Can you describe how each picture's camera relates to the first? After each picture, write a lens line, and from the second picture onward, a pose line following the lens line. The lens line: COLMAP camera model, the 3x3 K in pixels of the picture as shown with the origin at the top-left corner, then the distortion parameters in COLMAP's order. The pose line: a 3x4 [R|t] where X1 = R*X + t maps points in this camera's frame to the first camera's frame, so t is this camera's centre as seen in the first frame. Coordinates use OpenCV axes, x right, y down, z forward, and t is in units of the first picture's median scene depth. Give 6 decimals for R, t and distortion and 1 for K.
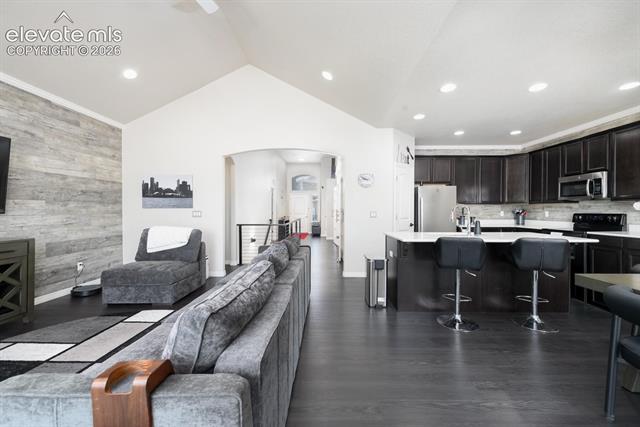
lens RADIAL K [[257.9, 0, 321.0], [0, 257.9, 210.7], [0, 0, 1]] dist [0.000210, 0.000011]
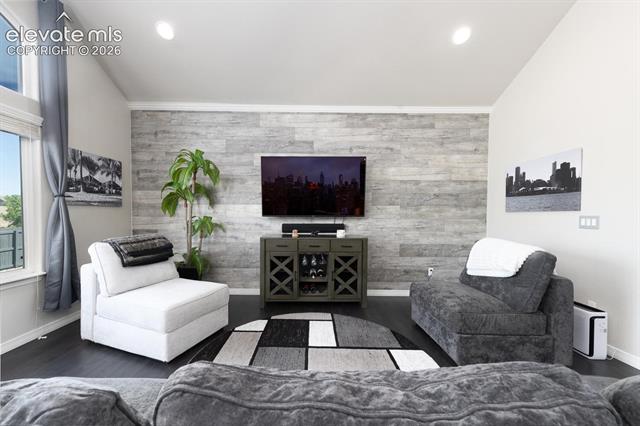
lens RADIAL K [[253.4, 0, 317.3], [0, 253.4, 219.8], [0, 0, 1]] dist [0.012586, 0.000293]
pose [[0.016480, 0.021474, -0.999634, 0.019860], [-0.006998, 0.999747, 0.021361, 0.000734], [0.999840, 0.006644, 0.016626, 0.552321]]
